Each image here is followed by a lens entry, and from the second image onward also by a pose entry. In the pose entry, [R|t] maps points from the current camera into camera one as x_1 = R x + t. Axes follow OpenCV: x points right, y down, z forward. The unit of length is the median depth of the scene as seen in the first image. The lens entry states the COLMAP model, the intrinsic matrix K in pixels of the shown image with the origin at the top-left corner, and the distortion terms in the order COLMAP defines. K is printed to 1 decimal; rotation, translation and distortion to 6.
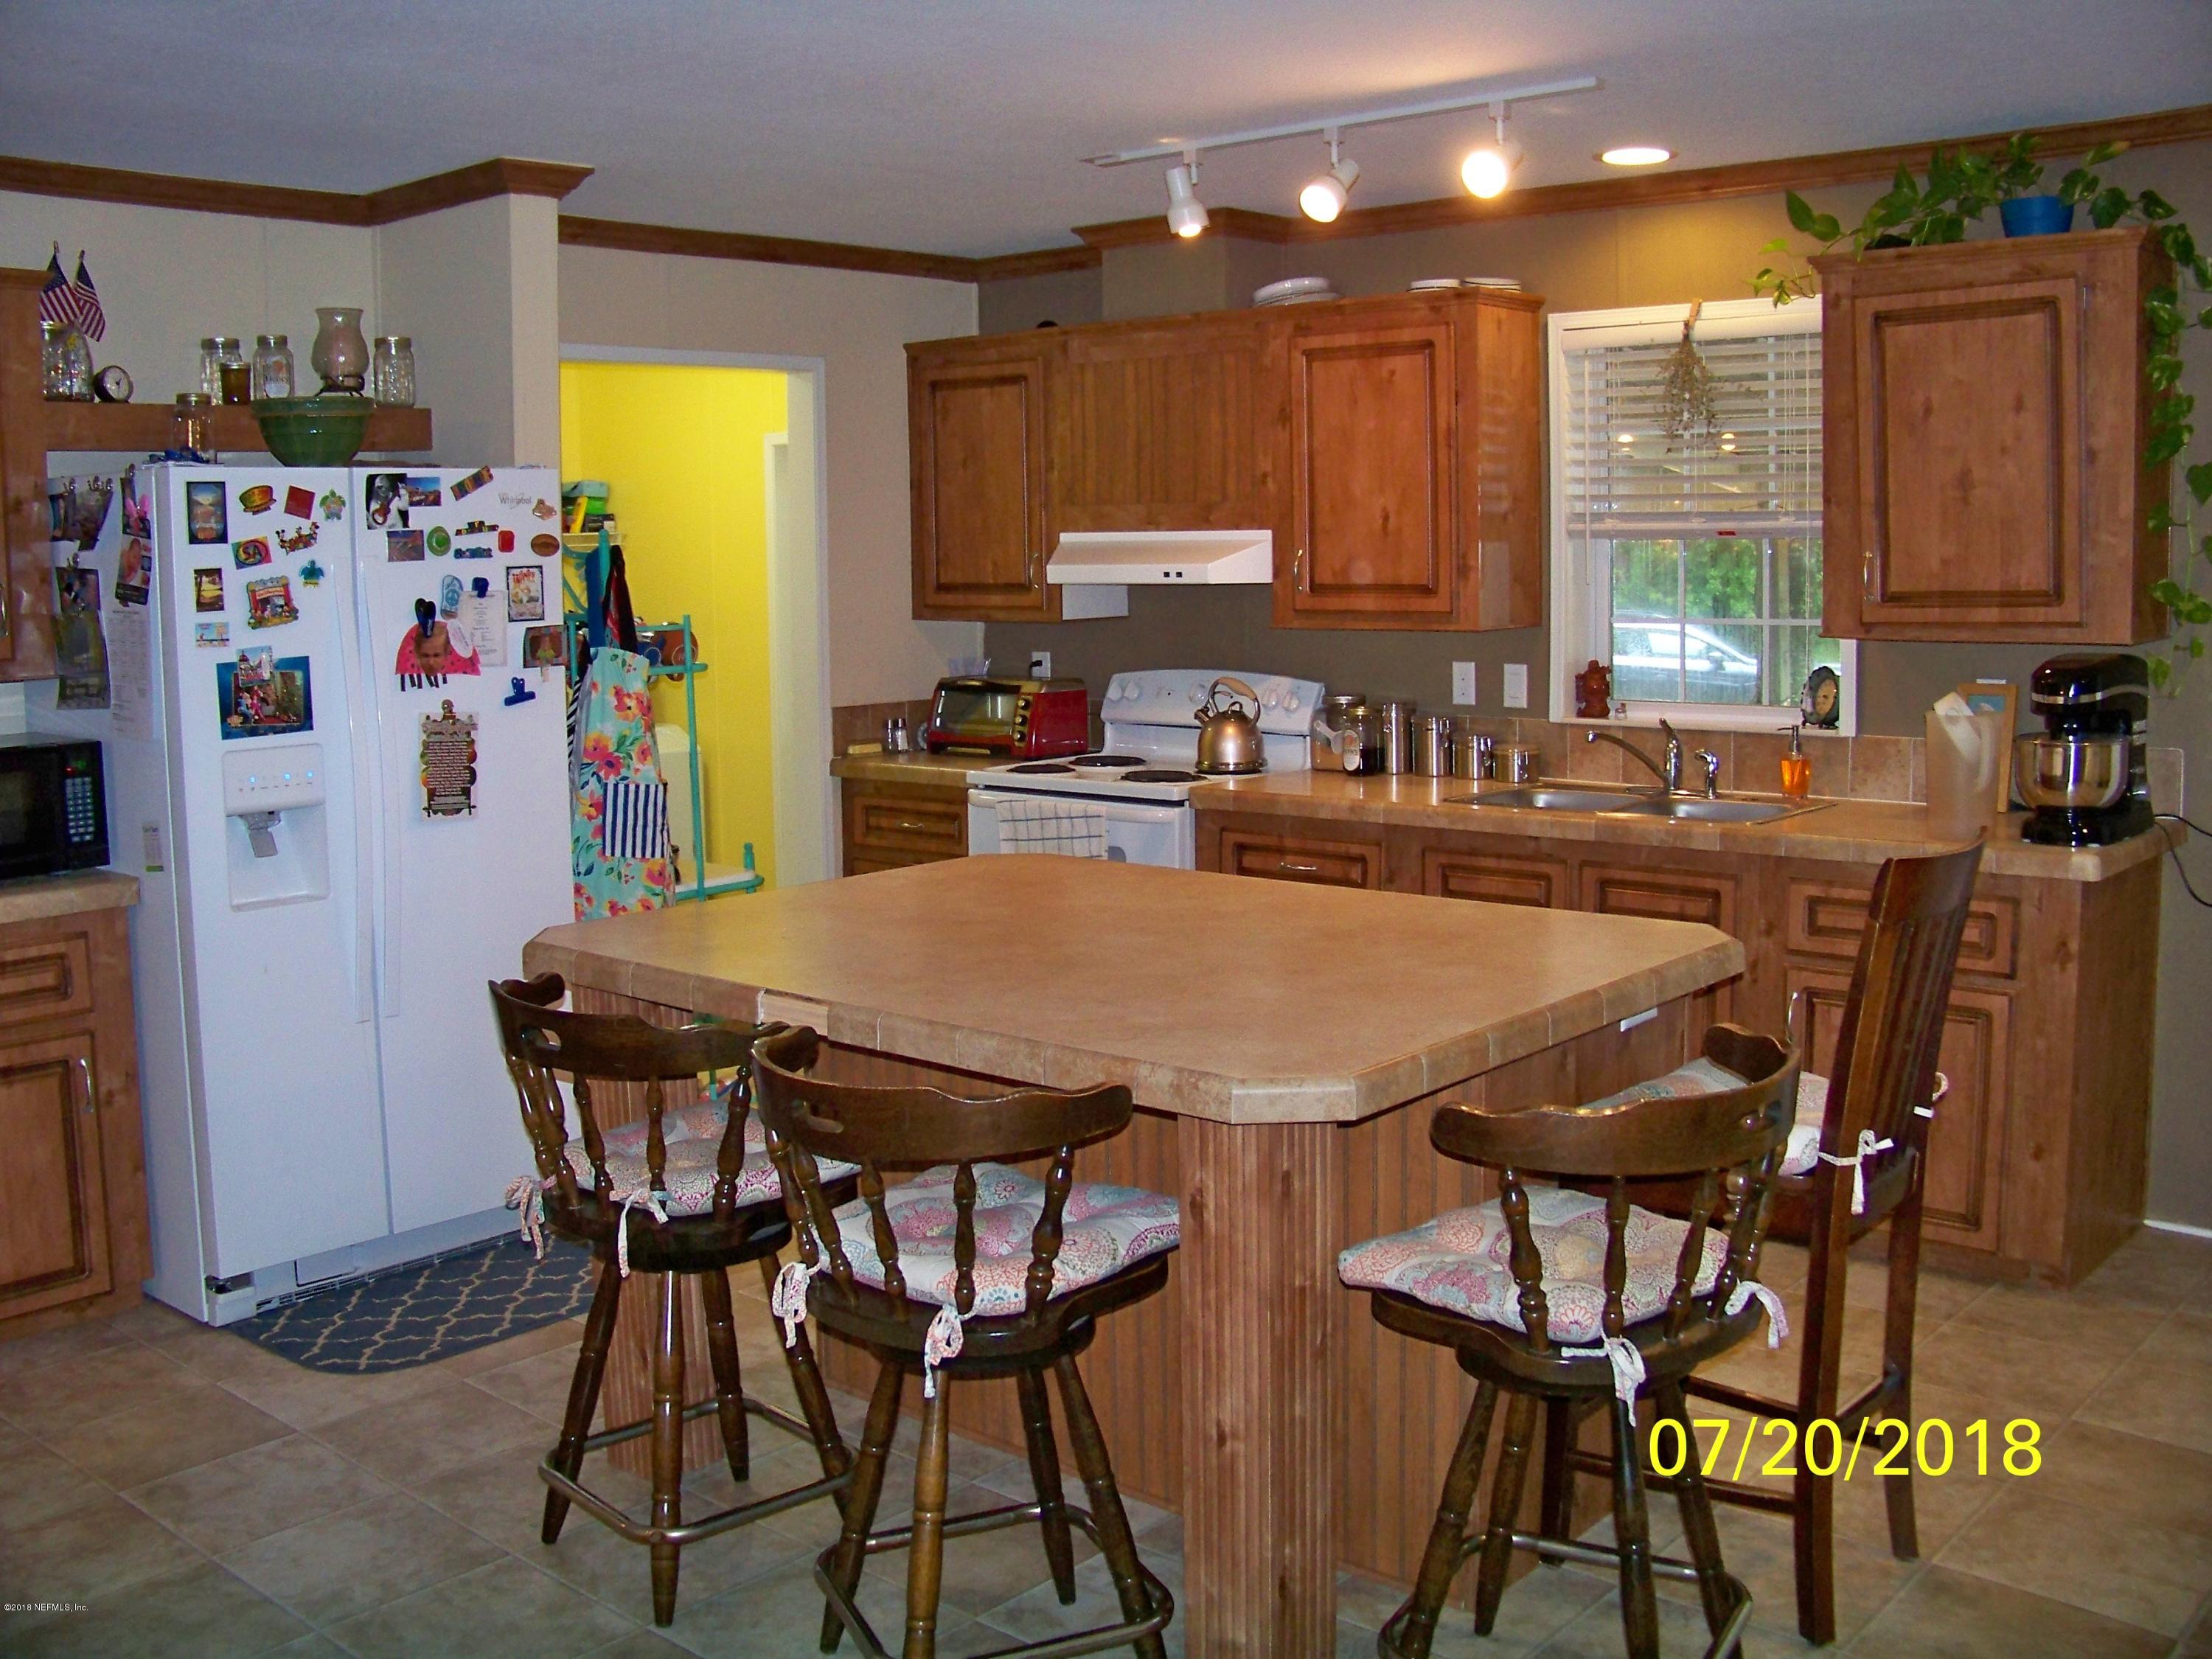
lens RADIAL K [[2152.2, 0, 1135.9], [0, 2152.2, 780.2], [0, 0, 1]] dist [-0.225058, 0.268416]
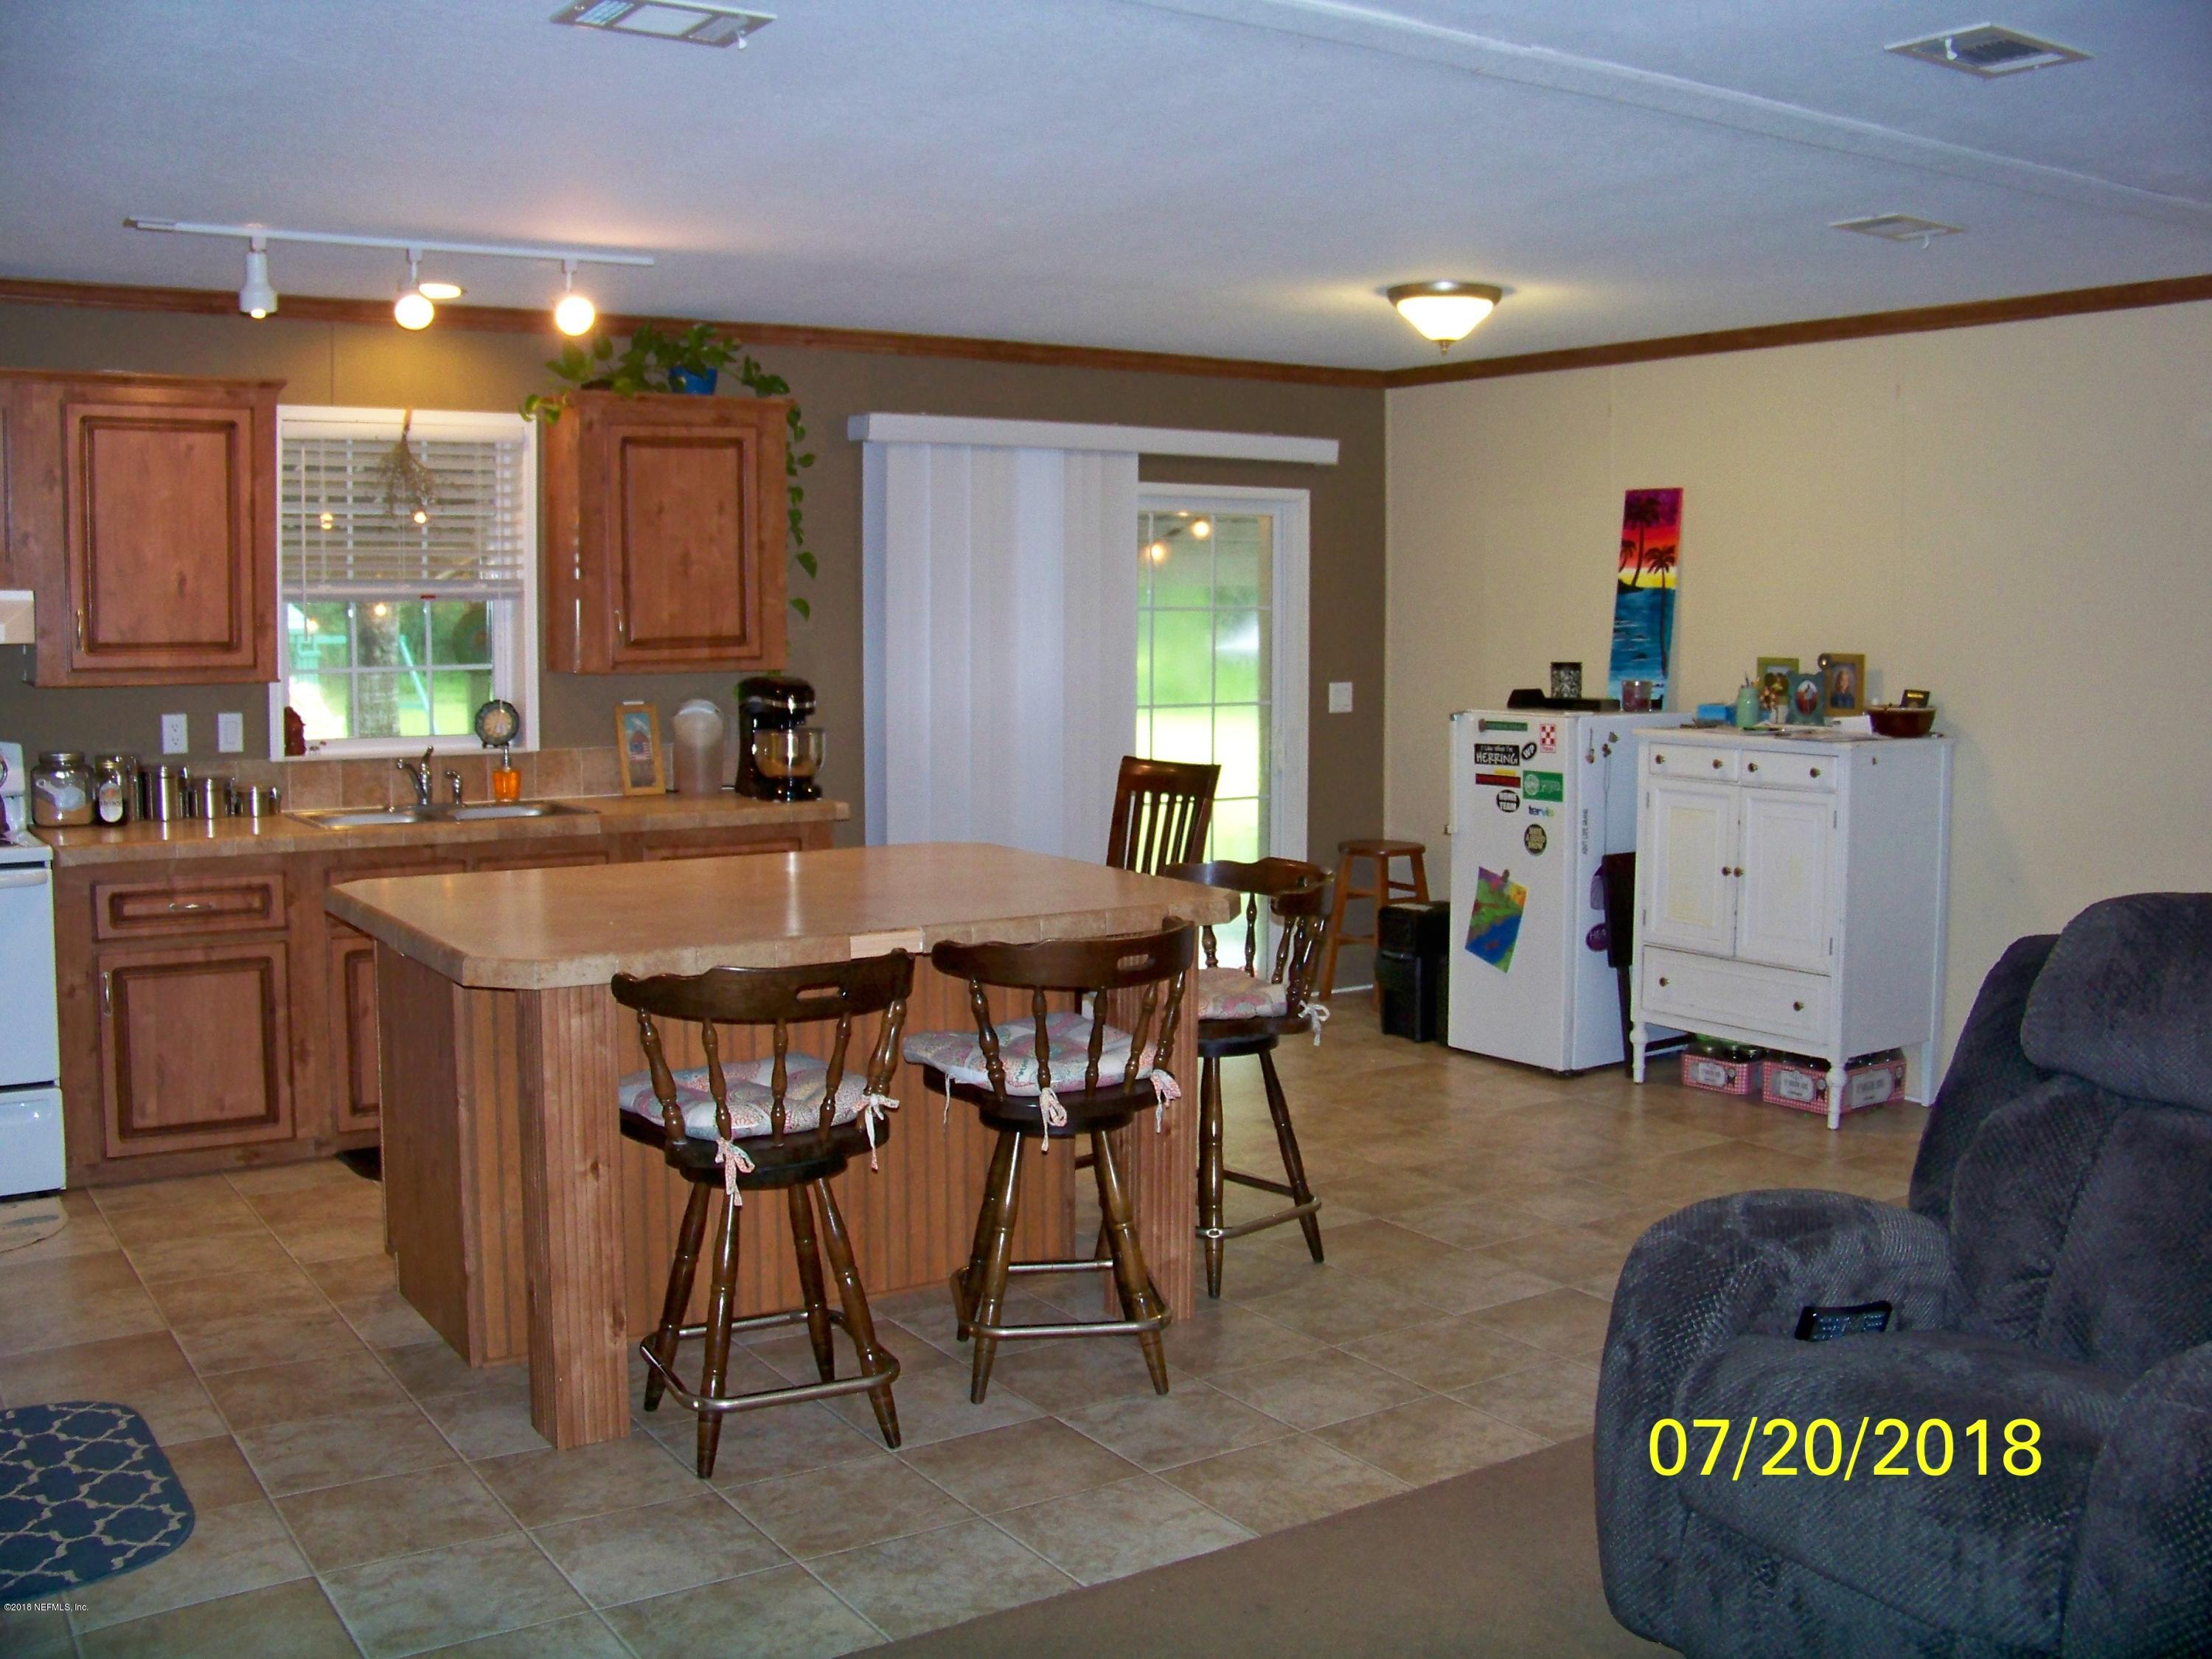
lens RADIAL K [[2152.2, 0, 1135.9], [0, 2152.2, 780.2], [0, 0, 1]] dist [-0.225058, 0.268416]
pose [[0.284486, -0.061031, 0.956736, -0.869519], [0.098177, 0.994579, 0.034252, -0.012081], [-0.953640, 0.084185, 0.288936, 0.278691]]
